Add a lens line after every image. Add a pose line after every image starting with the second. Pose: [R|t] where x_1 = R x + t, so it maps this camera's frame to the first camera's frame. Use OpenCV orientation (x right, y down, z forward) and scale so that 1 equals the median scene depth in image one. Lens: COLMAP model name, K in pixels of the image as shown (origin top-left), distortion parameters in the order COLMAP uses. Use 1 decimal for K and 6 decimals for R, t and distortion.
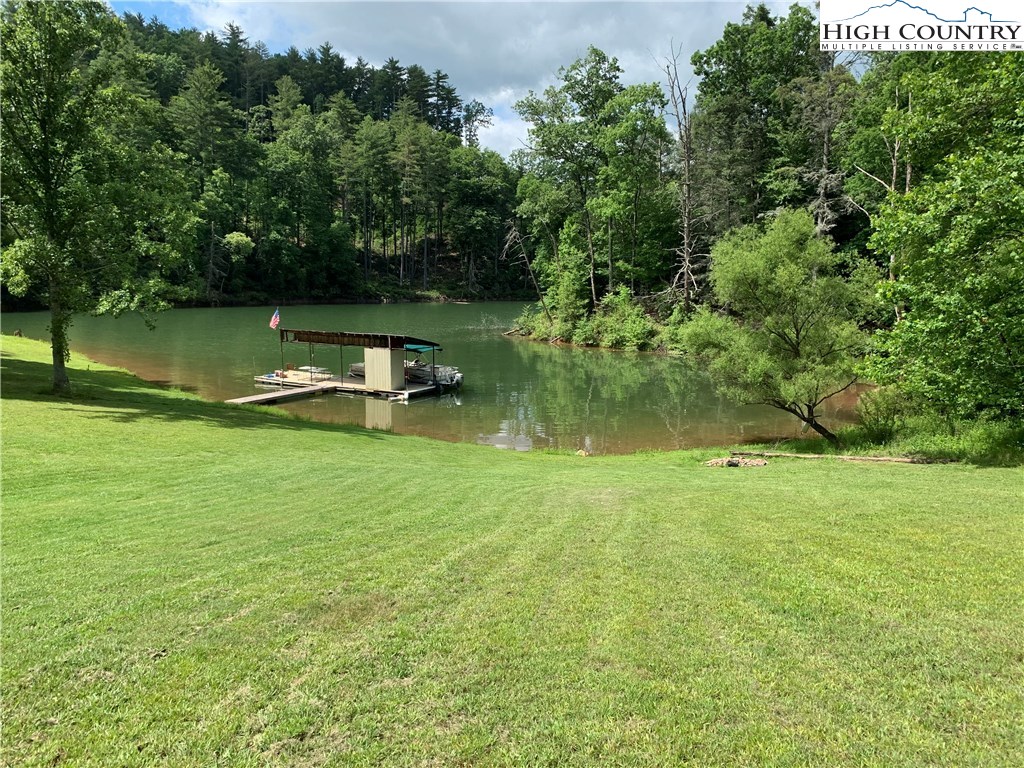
lens RADIAL K [[779.2, 0, 506.3], [0, 779.2, 383.9], [0, 0, 1]] dist [-0.007341, 0.001303]
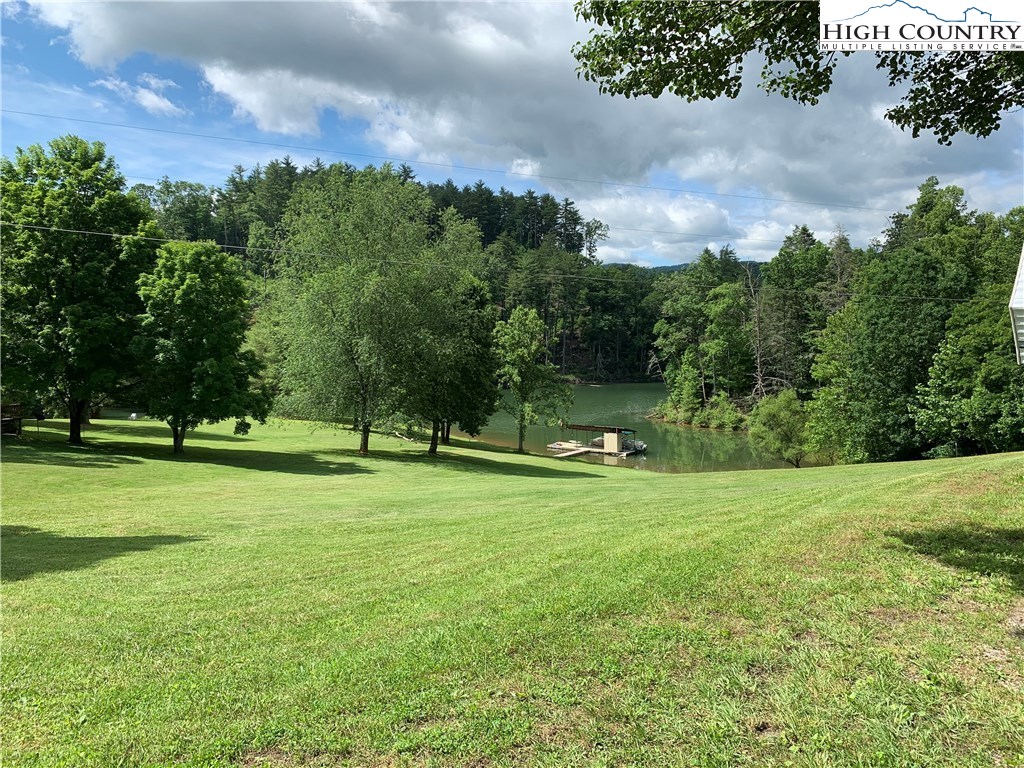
lens RADIAL K [[761.8, 0, 513.6], [0, 761.8, 358.5], [0, 0, 1]] dist [0.107682, -0.000661]
pose [[0.993630, -0.007605, -0.112436, -0.107715], [-0.005171, 0.993593, -0.112897, -0.005472], [0.112575, 0.112760, 0.987225, -0.672367]]
